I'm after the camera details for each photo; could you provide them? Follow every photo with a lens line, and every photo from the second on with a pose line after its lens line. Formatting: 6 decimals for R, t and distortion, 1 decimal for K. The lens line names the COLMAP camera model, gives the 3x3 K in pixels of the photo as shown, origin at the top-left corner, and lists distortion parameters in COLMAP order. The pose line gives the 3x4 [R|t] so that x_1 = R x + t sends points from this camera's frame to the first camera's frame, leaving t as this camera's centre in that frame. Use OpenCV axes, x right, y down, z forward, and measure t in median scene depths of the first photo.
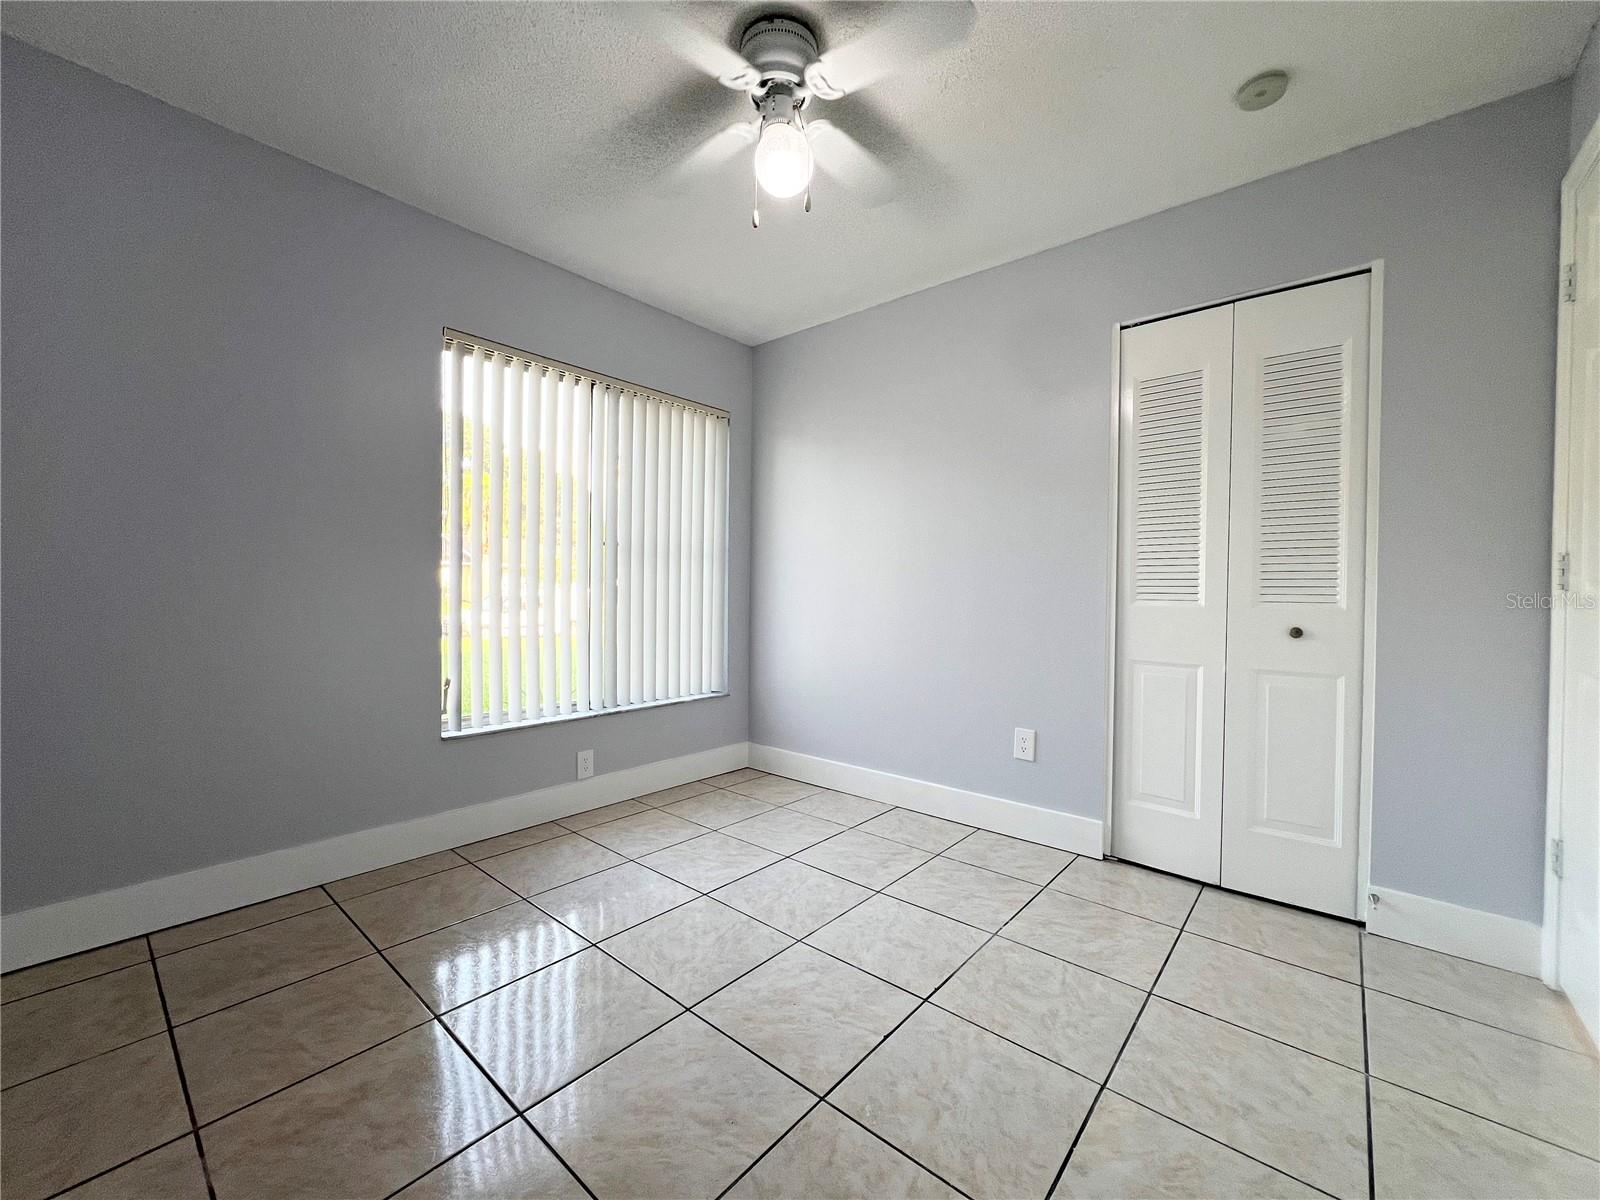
lens RADIAL K [[638.9, 0, 791.9], [0, 638.9, 599.9], [0, 0, 1]] dist [0.001030, -0.000635]
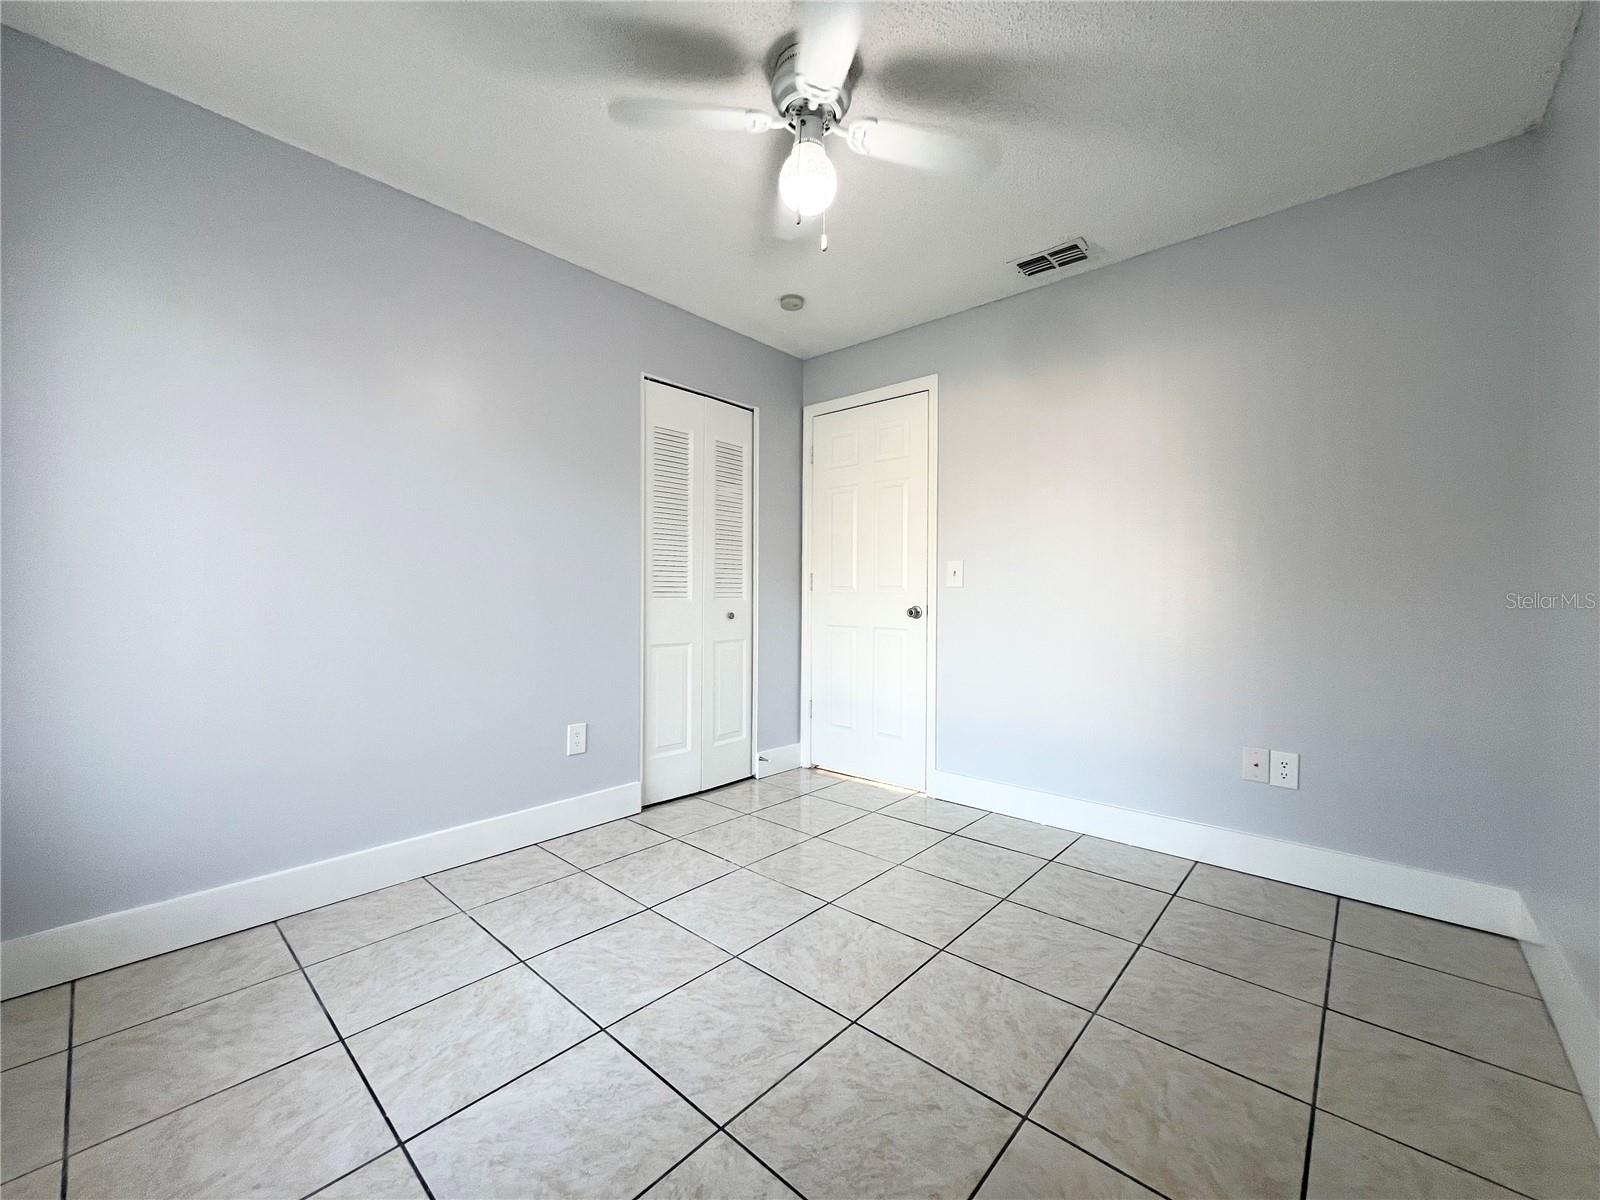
lens RADIAL K [[638.9, 0, 804.5], [0, 638.9, 602.6], [0, 0, 1]] dist [0.001030, -0.000635]
pose [[0.015463, -0.023129, 0.999613, -0.746261], [0.009607, 0.999690, 0.022982, -0.016295], [-0.999834, 0.009248, 0.015681, 0.698630]]
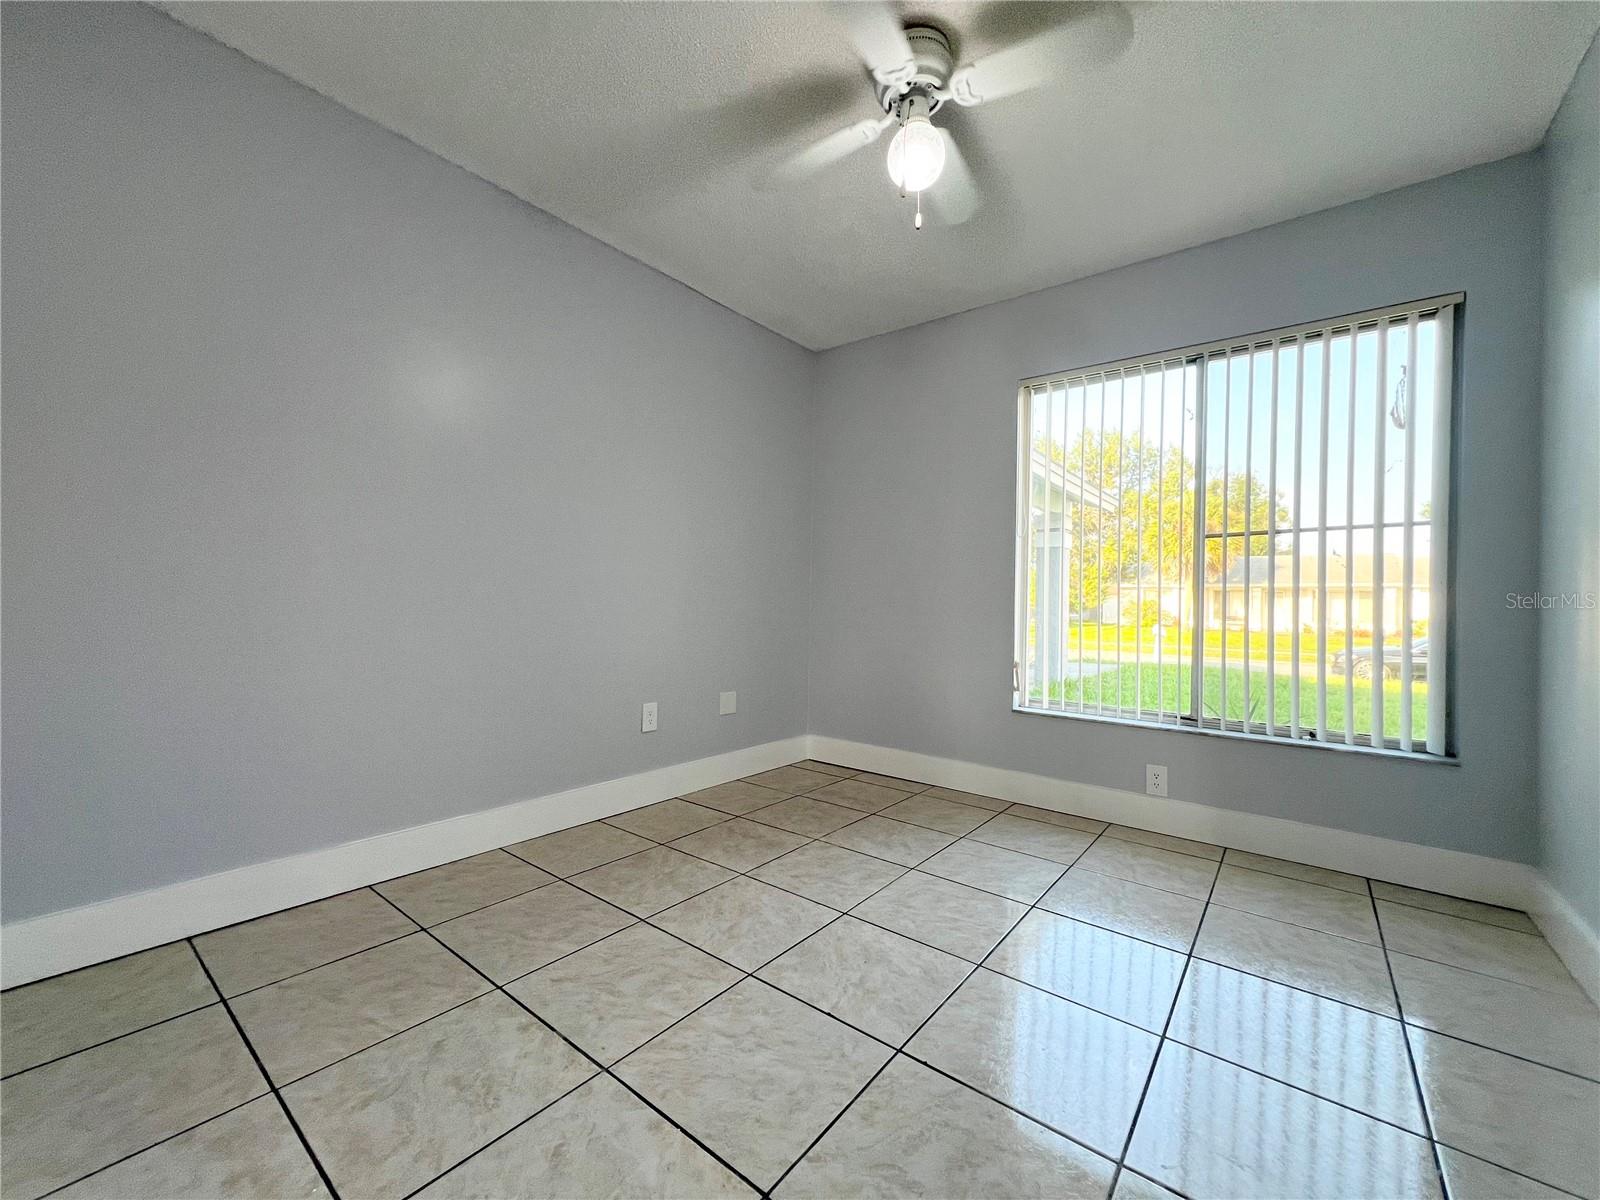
lens RADIAL K [[638.9, 0, 805.5], [0, 638.9, 602.8], [0, 0, 1]] dist [0.001030, -0.000635]
pose [[0.054399, -0.014682, -0.998411, 0.703347], [-0.035252, 0.999240, -0.016615, 0.046563], [0.997897, 0.036100, 0.053840, 0.554889]]
